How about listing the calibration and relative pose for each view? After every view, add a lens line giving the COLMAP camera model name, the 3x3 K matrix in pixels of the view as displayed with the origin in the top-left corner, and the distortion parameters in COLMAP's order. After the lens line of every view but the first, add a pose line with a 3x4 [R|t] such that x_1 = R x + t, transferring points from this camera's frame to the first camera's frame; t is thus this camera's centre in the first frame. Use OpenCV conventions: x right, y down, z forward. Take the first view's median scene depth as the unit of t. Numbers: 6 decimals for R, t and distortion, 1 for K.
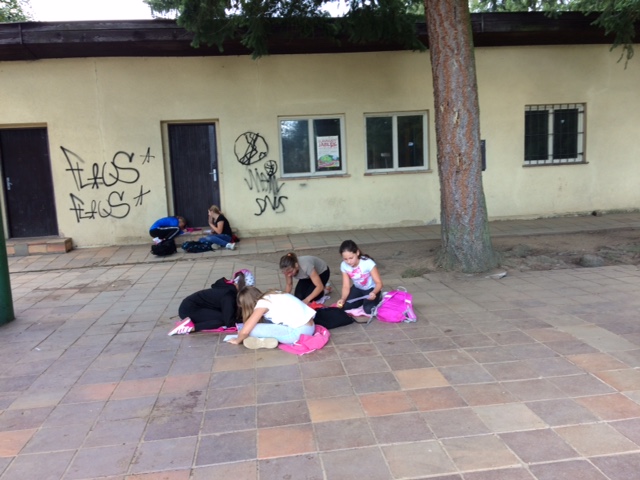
lens RADIAL K [[536.6, 0, 322.4], [0, 536.6, 235.4], [0, 0, 1]] dist [0.121035, -0.145904]
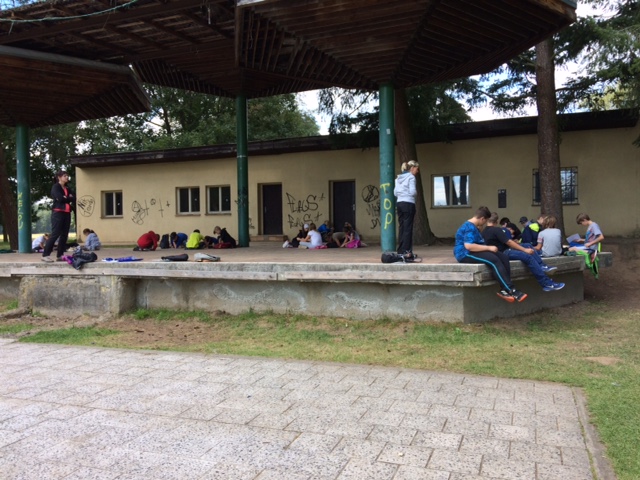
lens RADIAL K [[536.6, 0, 320.8], [0, 536.6, 242.2], [0, 0, 1]] dist [0.121035, -0.145904]
pose [[0.883953, 0.045098, -0.465397, 0.605117], [-0.086707, 0.993884, -0.068378, 0.155913], [0.459467, 0.100796, 0.882457, -0.750260]]
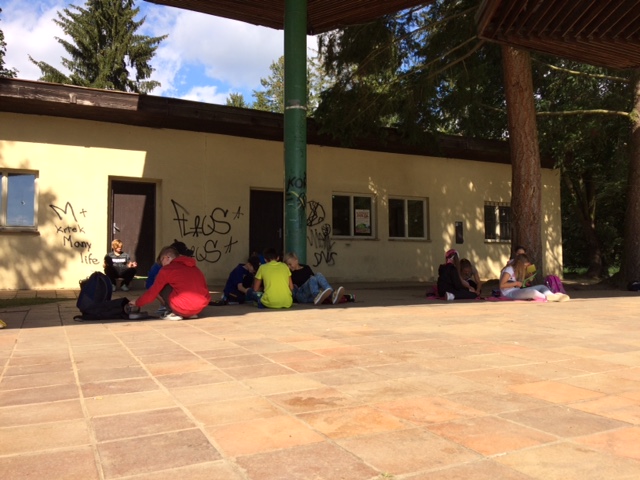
lens RADIAL K [[536.6, 0, 320.7], [0, 536.6, 234.0], [0, 0, 1]] dist [0.121035, -0.145904]
pose [[0.944050, 0.063644, 0.323603, -0.516488], [0.002345, 0.979883, -0.199557, 0.137458], [-0.329794, 0.189151, 0.924910, -0.168578]]
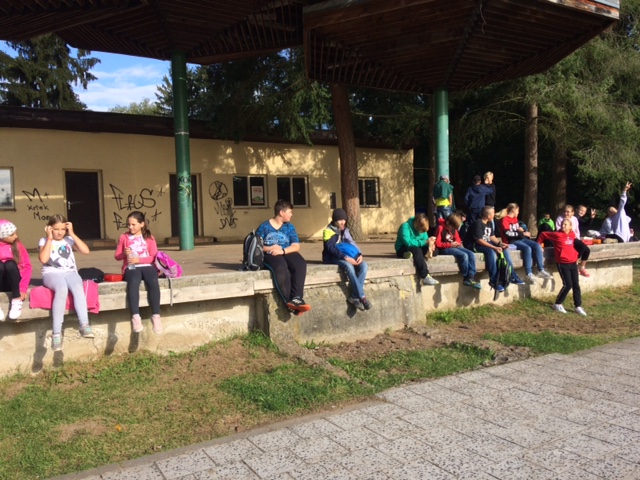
lens RADIAL K [[536.6, 0, 318.2], [0, 536.6, 239.7], [0, 0, 1]] dist [0.121035, -0.145904]
pose [[0.919140, 0.008257, 0.393845, -0.516325], [0.040267, 0.992574, -0.114784, 0.209356], [-0.391868, 0.121362, 0.911982, -0.699634]]
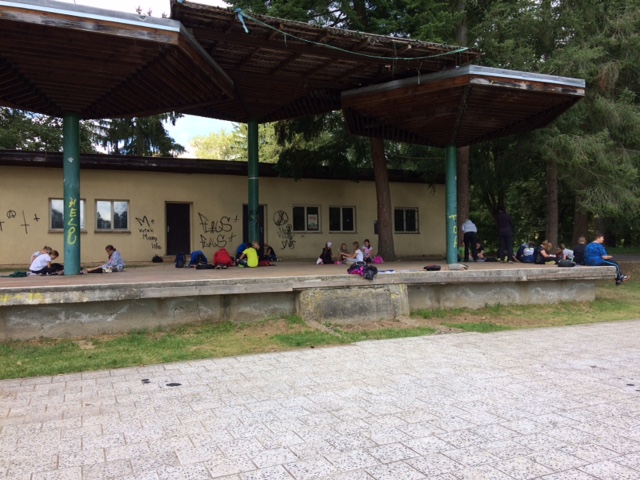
lens RADIAL K [[536.6, 0, 322.5], [0, 536.6, 240.3], [0, 0, 1]] dist [0.121035, -0.145904]
pose [[0.957820, 0.042089, 0.284269, -0.574240], [0.002573, 0.987920, -0.154940, 0.258222], [-0.287356, 0.149136, 0.946142, -1.063622]]
